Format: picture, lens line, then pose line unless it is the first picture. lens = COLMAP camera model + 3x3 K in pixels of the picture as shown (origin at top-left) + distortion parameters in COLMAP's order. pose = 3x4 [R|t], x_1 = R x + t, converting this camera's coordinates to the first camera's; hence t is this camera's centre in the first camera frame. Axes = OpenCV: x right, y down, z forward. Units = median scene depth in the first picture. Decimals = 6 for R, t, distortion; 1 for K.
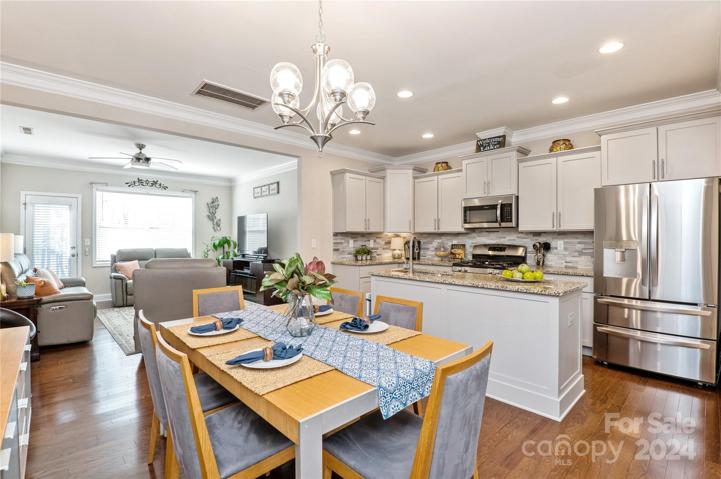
lens RADIAL K [[333.6, 0, 363.2], [0, 333.6, 240.1], [0, 0, 1]] dist [0.001849, -0.021262]
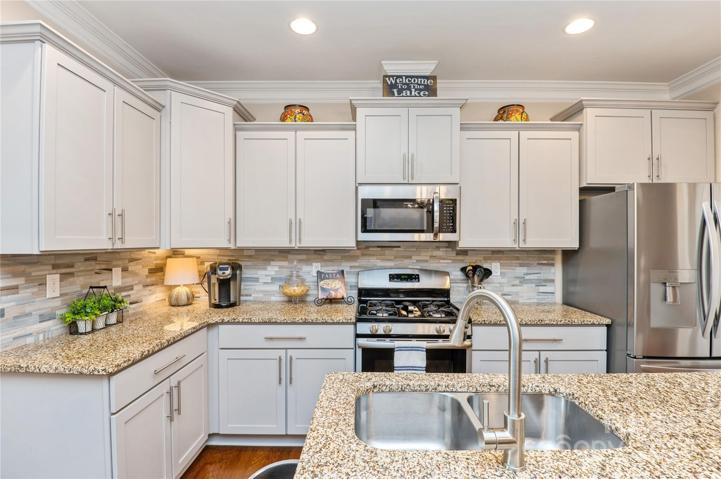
lens RADIAL K [[337.0, 0, 360.6], [0, 337.0, 243.2], [0, 0, 1]] dist [0.000368, -0.022485]
pose [[0.701759, -0.006086, 0.712388, -0.056699], [0.003306, 0.999981, 0.005286, -0.032845], [-0.712407, -0.001354, 0.701766, 0.586605]]
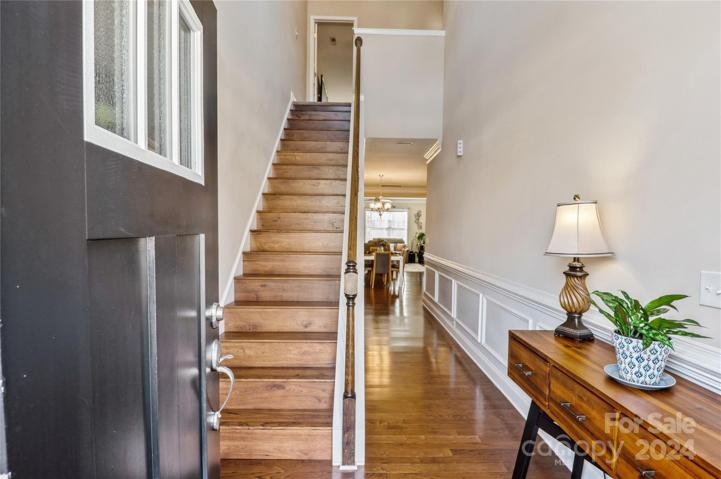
lens RADIAL K [[333.6, 0, 363.2], [0, 333.6, 240.1], [0, 0, 1]] dist [0.001849, -0.021262]
pose [[0.715365, 0.038141, -0.697709, 0.923844], [-0.023562, 0.999258, 0.030466, -0.026380], [0.698353, -0.005355, 0.715733, -0.760739]]
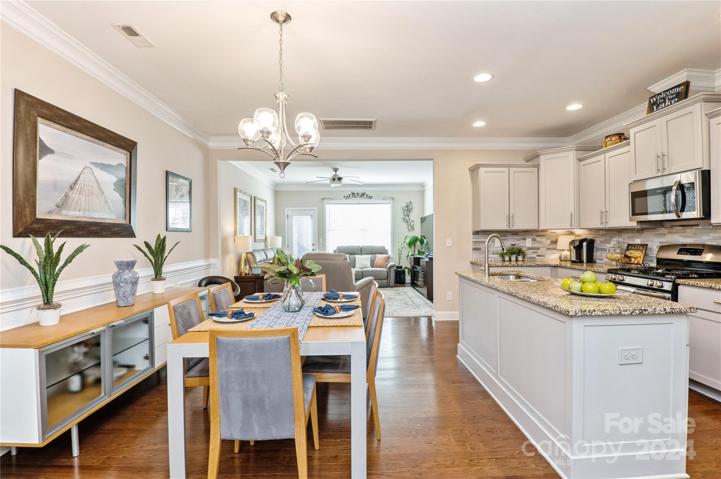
lens RADIAL K [[333.6, 0, 363.2], [0, 333.6, 240.1], [0, 0, 1]] dist [0.001849, -0.021262]
pose [[0.742219, -0.000721, -0.670157, 0.319616], [0.003767, 0.999988, 0.003095, -0.000634], [0.670147, -0.004822, 0.742212, 0.069178]]
